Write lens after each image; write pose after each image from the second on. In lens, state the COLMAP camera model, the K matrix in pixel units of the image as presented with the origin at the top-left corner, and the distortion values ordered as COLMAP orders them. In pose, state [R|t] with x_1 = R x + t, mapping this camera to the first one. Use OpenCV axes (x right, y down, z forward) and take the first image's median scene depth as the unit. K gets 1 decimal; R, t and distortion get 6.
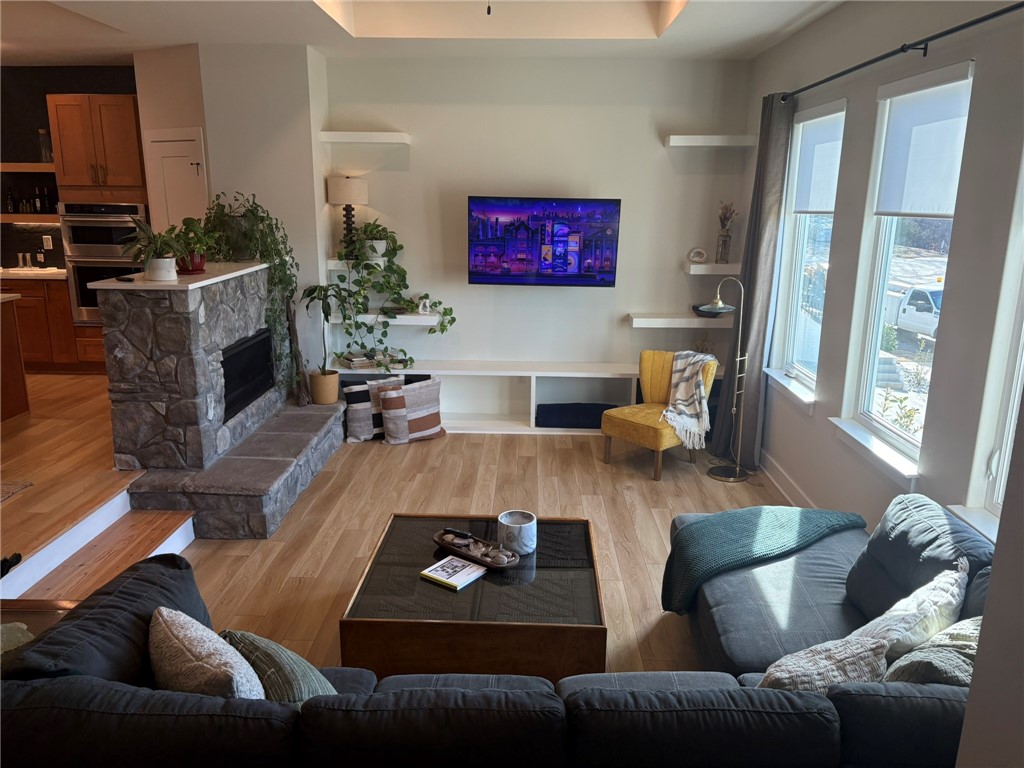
lens RADIAL K [[766.7, 0, 513.1], [0, 766.7, 383.6], [0, 0, 1]] dist [0.014055, -0.011905]
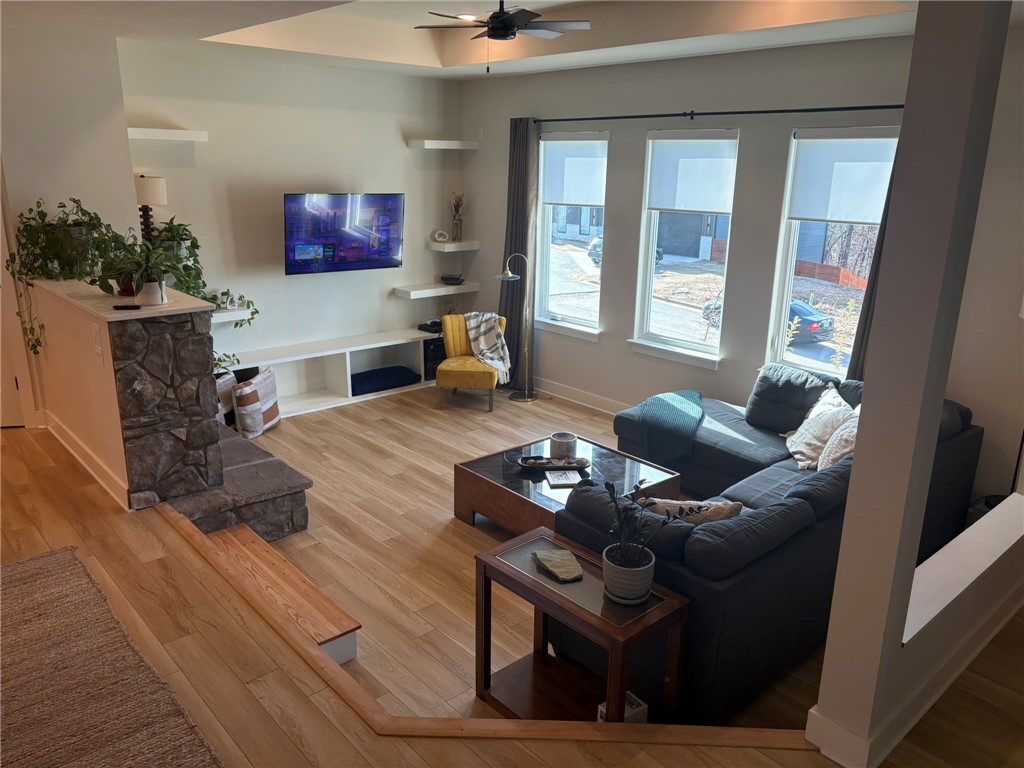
lens RADIAL K [[766.7, 0, 507.6], [0, 766.7, 383.4], [0, 0, 1]] dist [0.014055, -0.011905]
pose [[0.734852, -0.186968, 0.651947, -0.763667], [0.152522, 0.982187, 0.109758, -0.073997], [-0.660855, 0.018780, 0.750279, -0.005935]]
